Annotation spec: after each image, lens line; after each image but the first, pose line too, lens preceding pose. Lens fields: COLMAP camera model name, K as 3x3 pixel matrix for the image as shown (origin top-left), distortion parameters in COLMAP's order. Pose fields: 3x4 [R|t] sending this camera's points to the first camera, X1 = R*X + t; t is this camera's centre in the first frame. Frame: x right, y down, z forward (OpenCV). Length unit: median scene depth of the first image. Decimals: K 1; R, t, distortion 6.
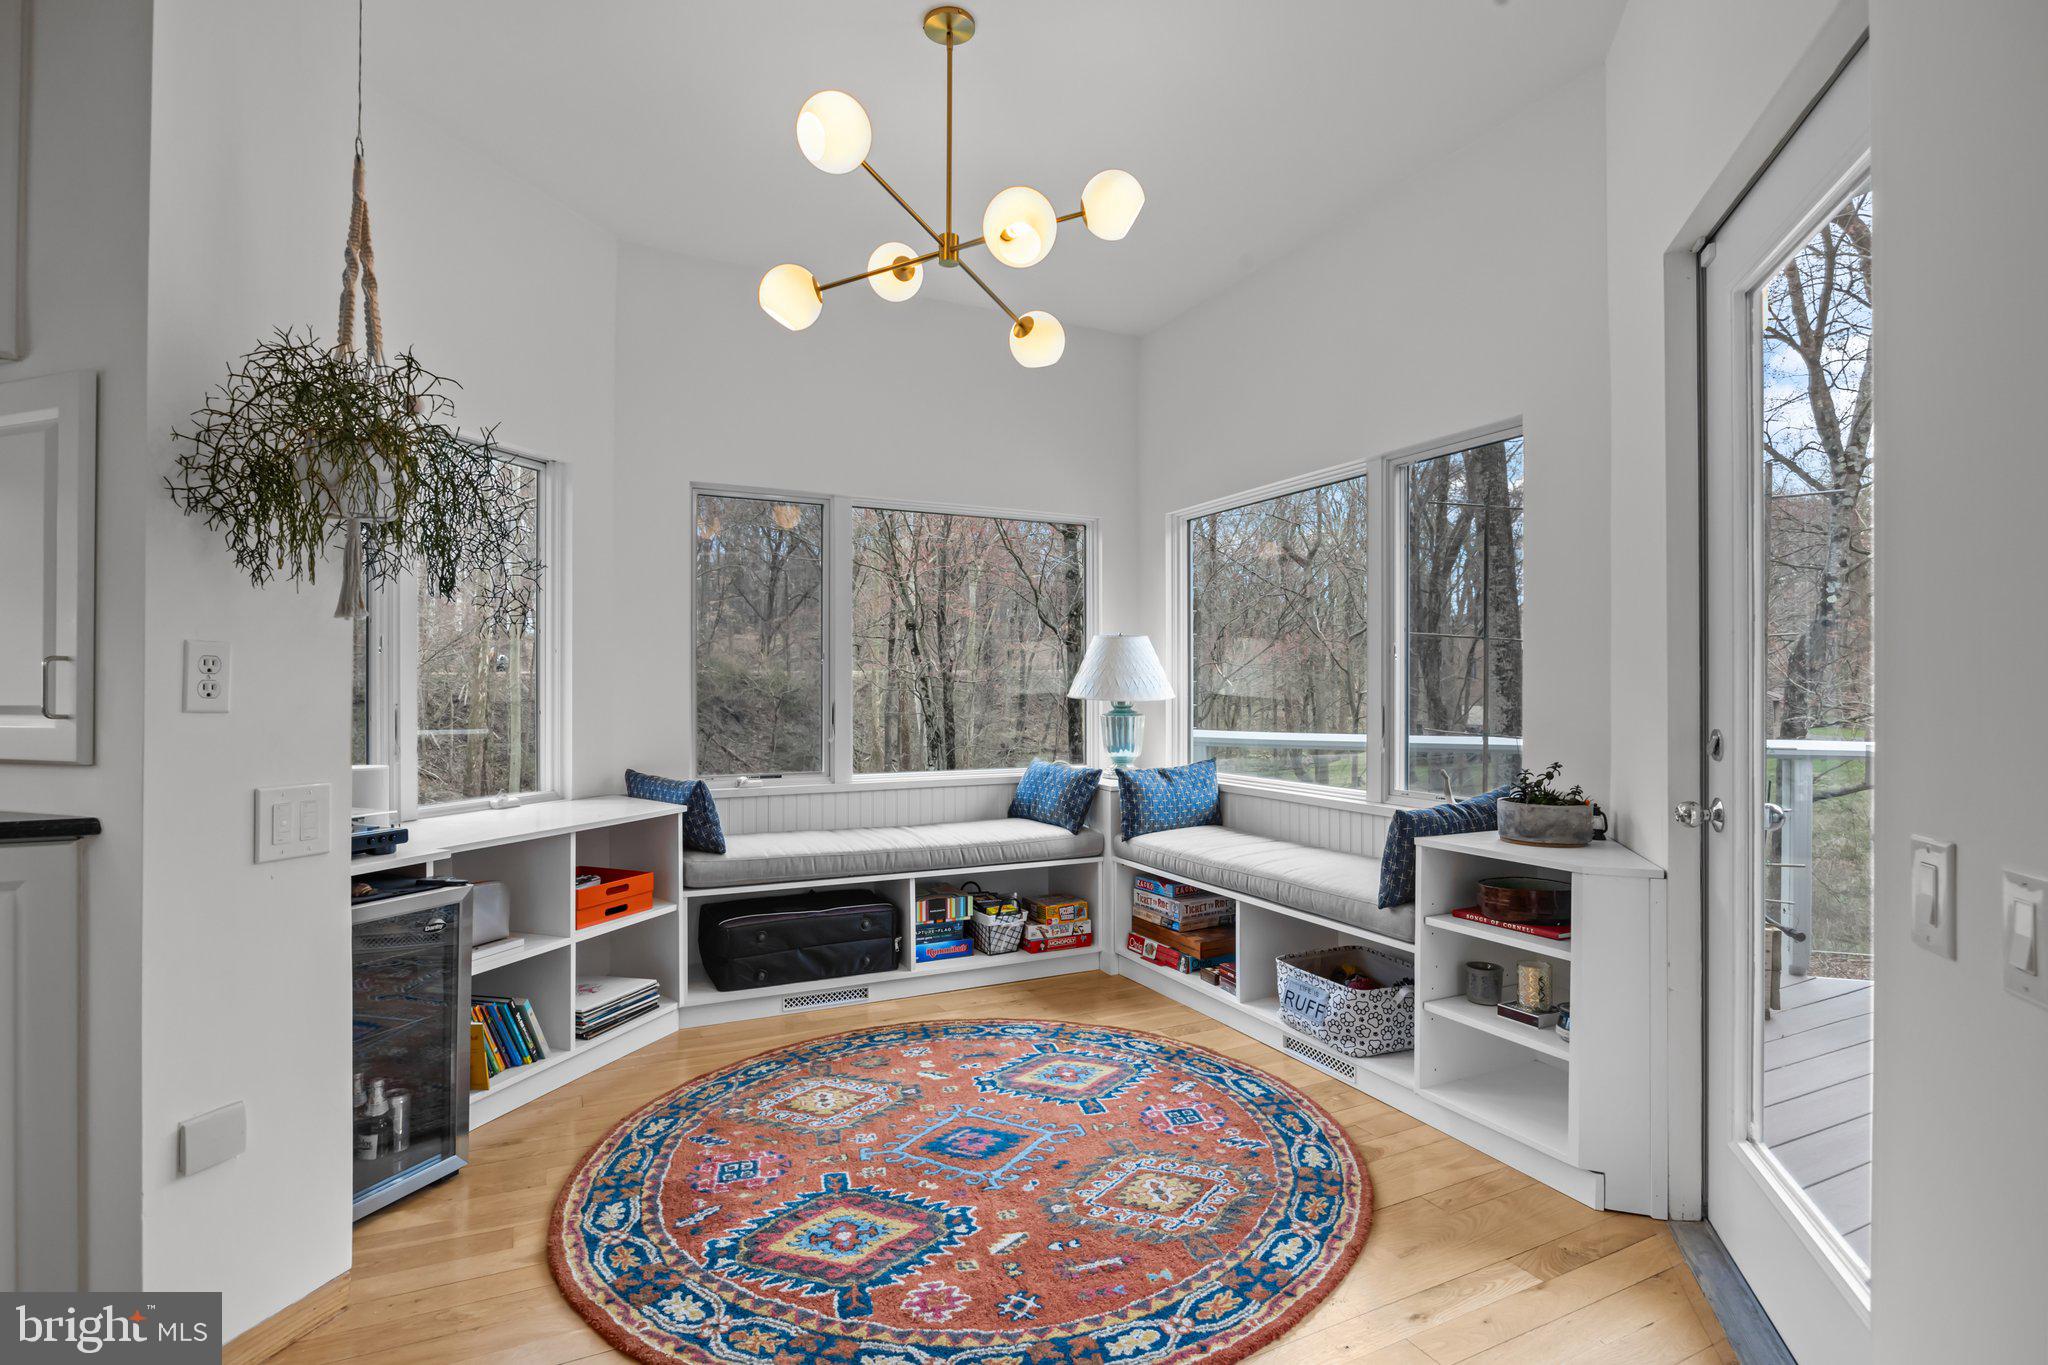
lens RADIAL K [[1000.3, 0, 1039.0], [0, 1000.3, 678.6], [0, 0, 1]] dist [-0.012144, -0.000989]
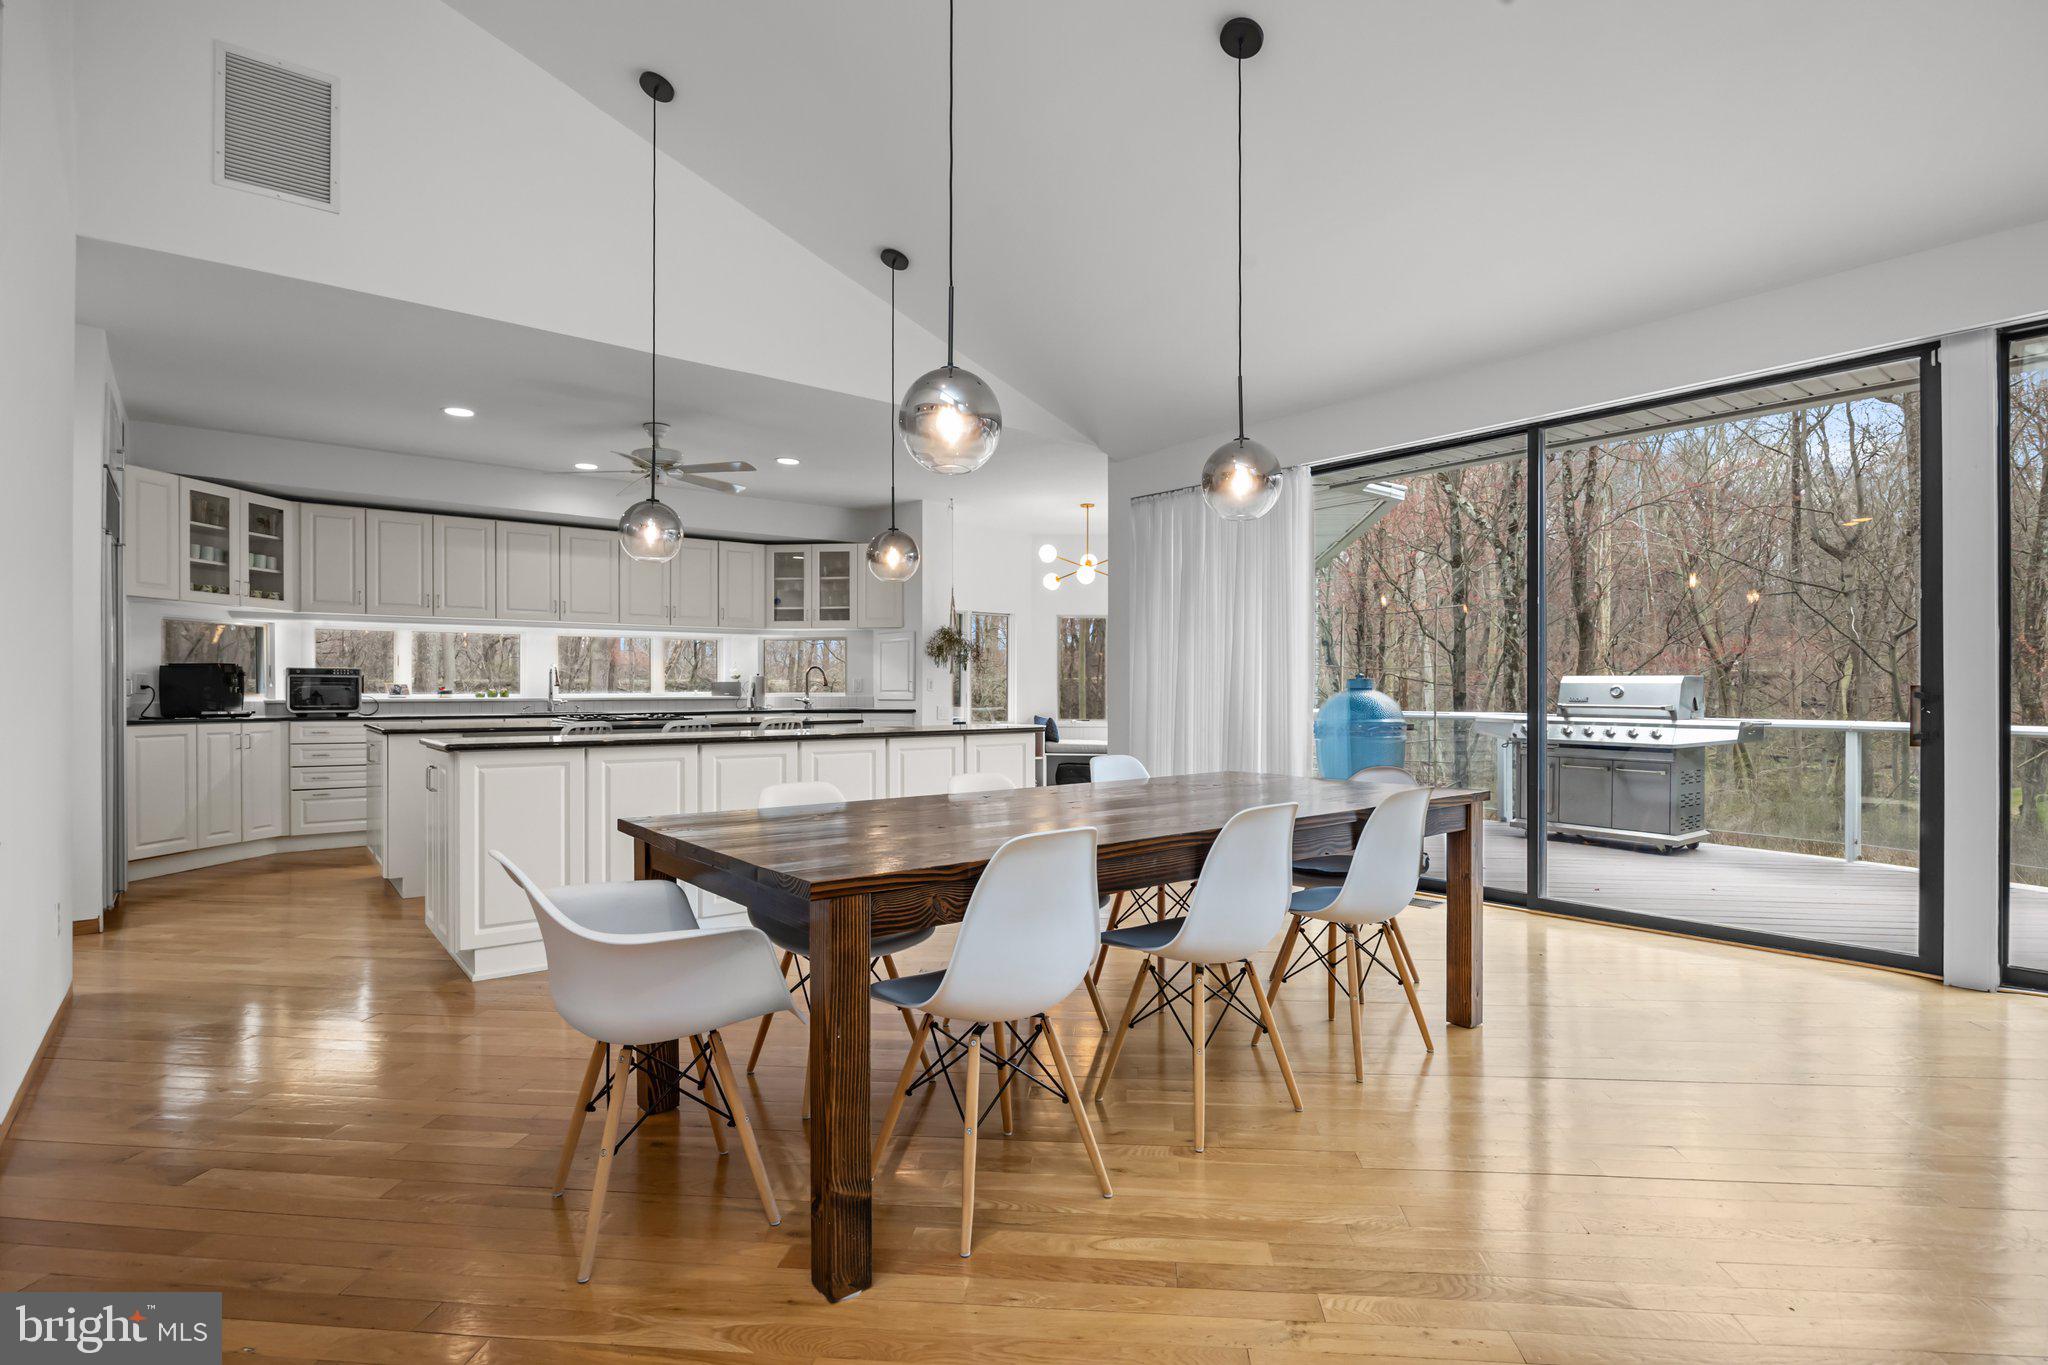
lens RADIAL K [[1000.3, 0, 1010.5], [0, 1000.3, 694.2], [0, 0, 1]] dist [-0.012144, -0.000989]
pose [[0.844613, 0.001925, -0.535374, 1.048235], [0.004881, 0.999924, 0.011296, -0.003702], [0.535355, -0.012154, 0.844540, -1.441976]]
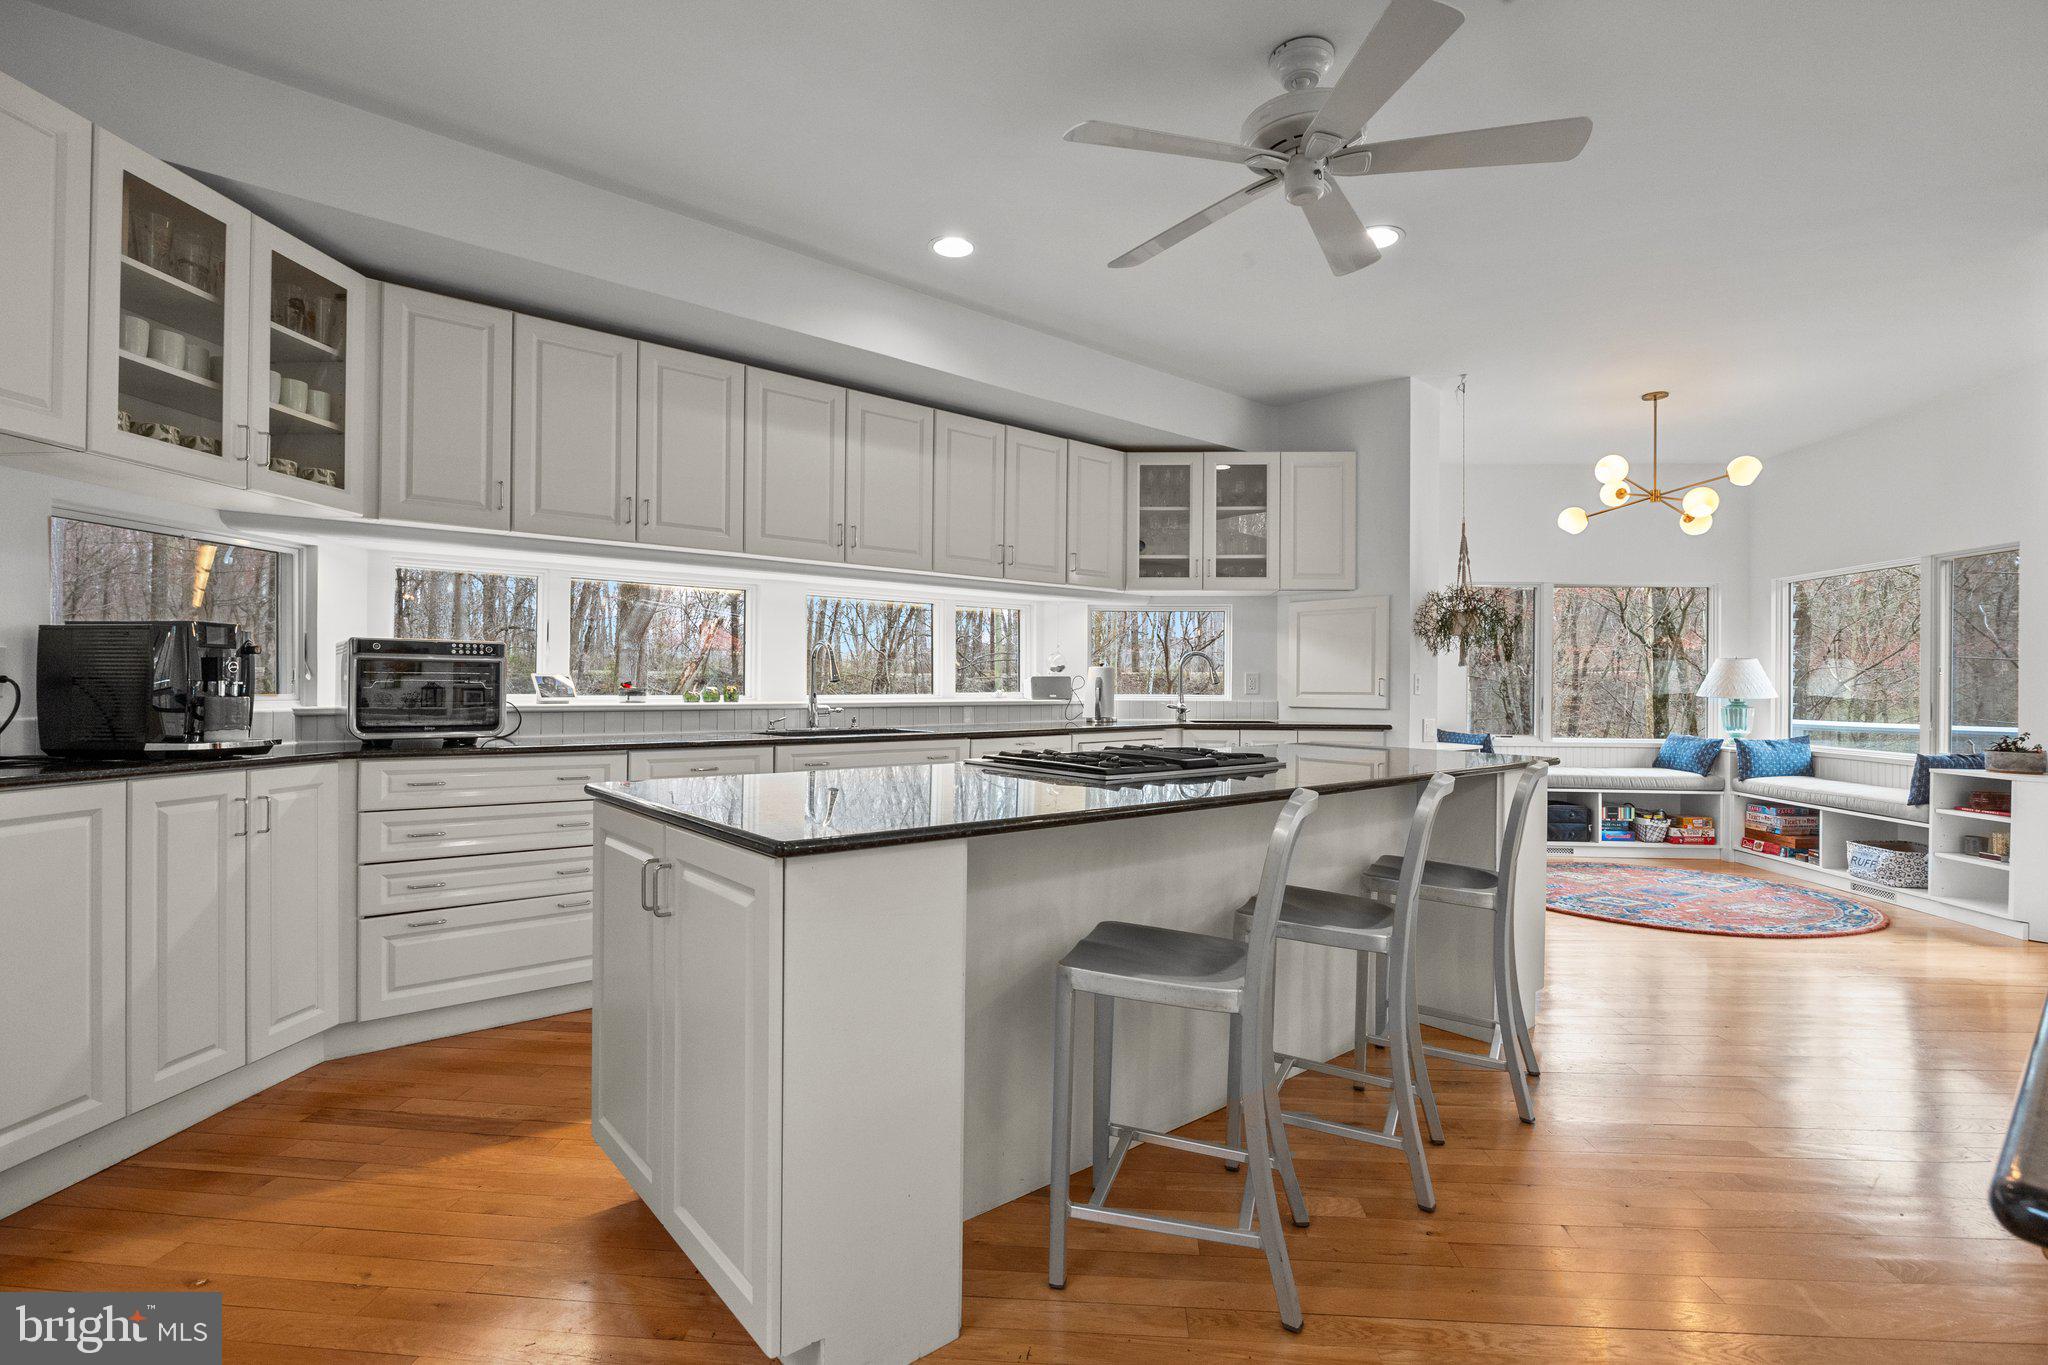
lens RADIAL K [[967.9, 0, 1021.2], [0, 967.9, 680.6], [0, 0, 1]] dist [-0.011376, -0.000960]
pose [[0.861372, 0.004411, -0.507956, -0.138079], [-0.003781, 0.999990, 0.002273, -0.006886], [0.507961, -0.000037, 0.861380, -1.025660]]
